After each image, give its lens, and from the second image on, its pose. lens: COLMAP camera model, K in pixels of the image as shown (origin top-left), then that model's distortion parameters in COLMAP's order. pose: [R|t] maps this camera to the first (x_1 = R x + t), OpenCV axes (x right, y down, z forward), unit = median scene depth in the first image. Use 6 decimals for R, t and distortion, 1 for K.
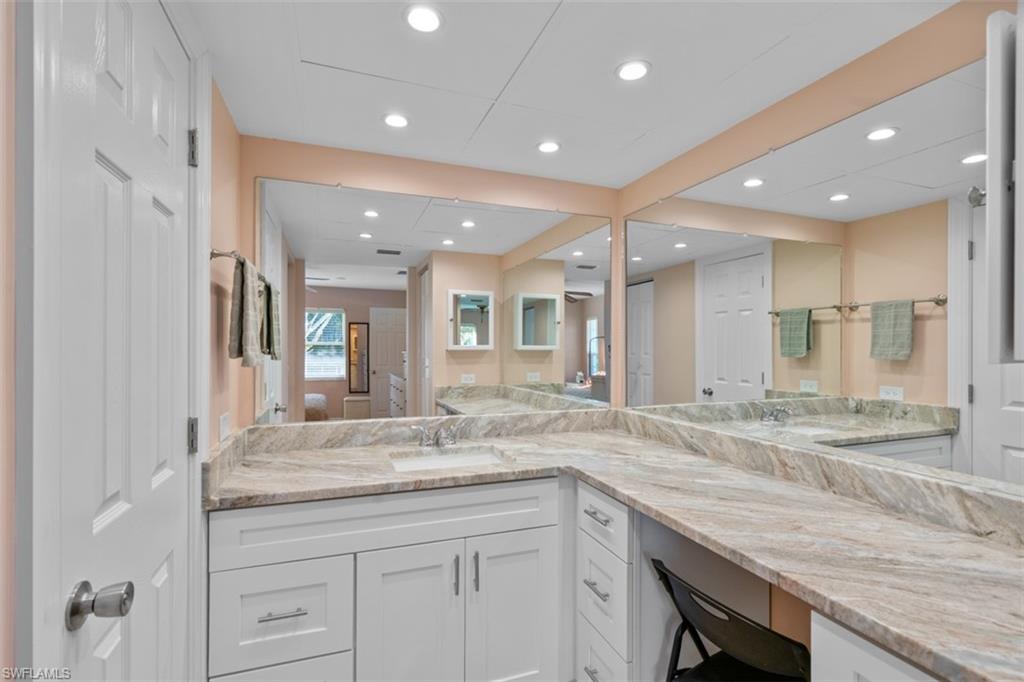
lens RADIAL K [[469.5, 0, 514.3], [0, 469.5, 341.9], [0, 0, 1]] dist [-0.006722, 0.003205]
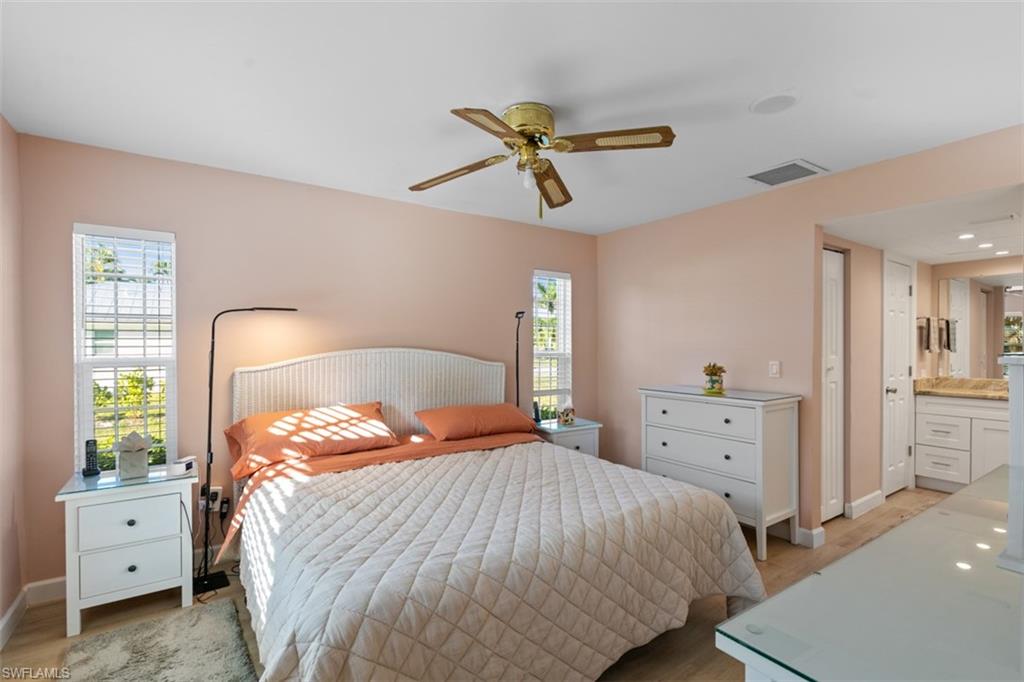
lens RADIAL K [[469.5, 0, 505.2], [0, 469.5, 342.6], [0, 0, 1]] dist [-0.006722, 0.003205]
pose [[0.232019, 0.001788, -0.972710, 1.871270], [-0.000170, 0.999998, 0.001798, -0.020603], [0.972711, -0.000252, 0.232019, -2.566019]]
